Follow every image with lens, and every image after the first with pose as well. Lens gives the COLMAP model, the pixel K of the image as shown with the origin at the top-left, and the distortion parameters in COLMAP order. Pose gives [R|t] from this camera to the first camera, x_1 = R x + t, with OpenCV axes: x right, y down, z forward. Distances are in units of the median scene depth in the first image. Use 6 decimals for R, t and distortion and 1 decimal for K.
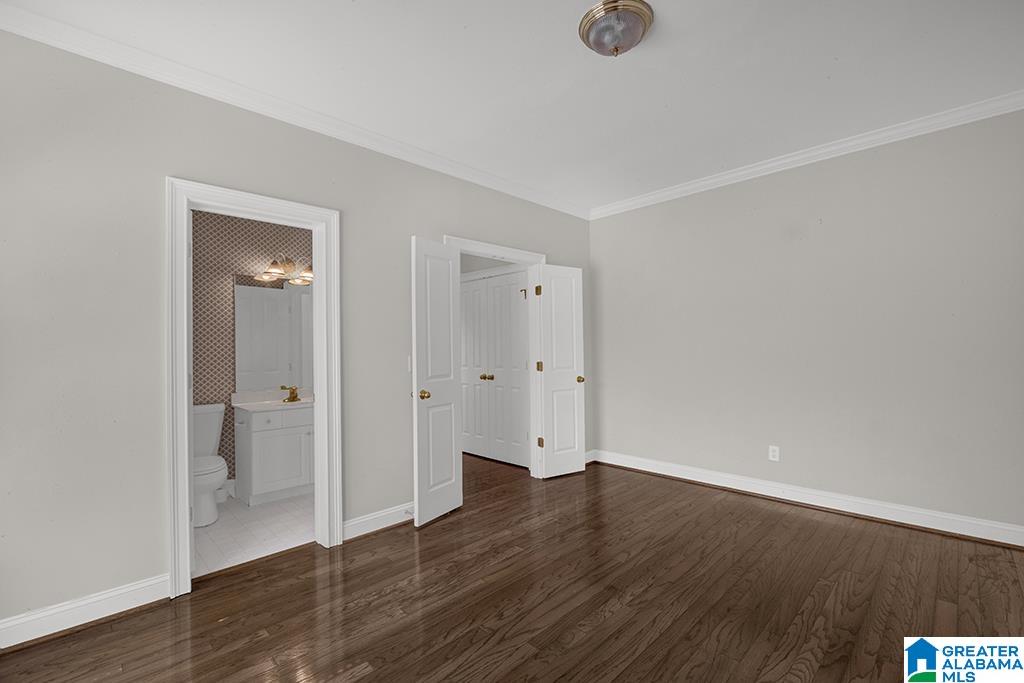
lens RADIAL K [[446.5, 0, 508.0], [0, 446.5, 343.0], [0, 0, 1]] dist [-0.010703, 0.000227]
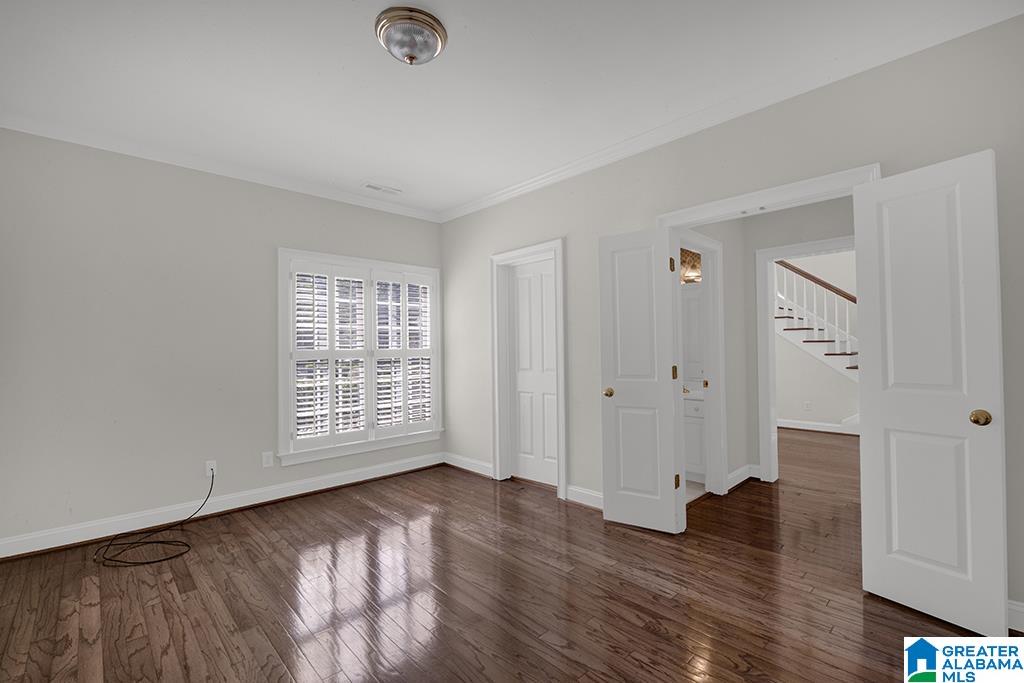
lens RADIAL K [[446.5, 0, 508.5], [0, 446.5, 345.9], [0, 0, 1]] dist [-0.010703, 0.000227]
pose [[-0.021952, 0.006880, -0.999735, 0.801177], [0.029992, 0.999531, 0.006220, -0.002693], [0.999309, -0.029848, -0.022148, 0.782851]]
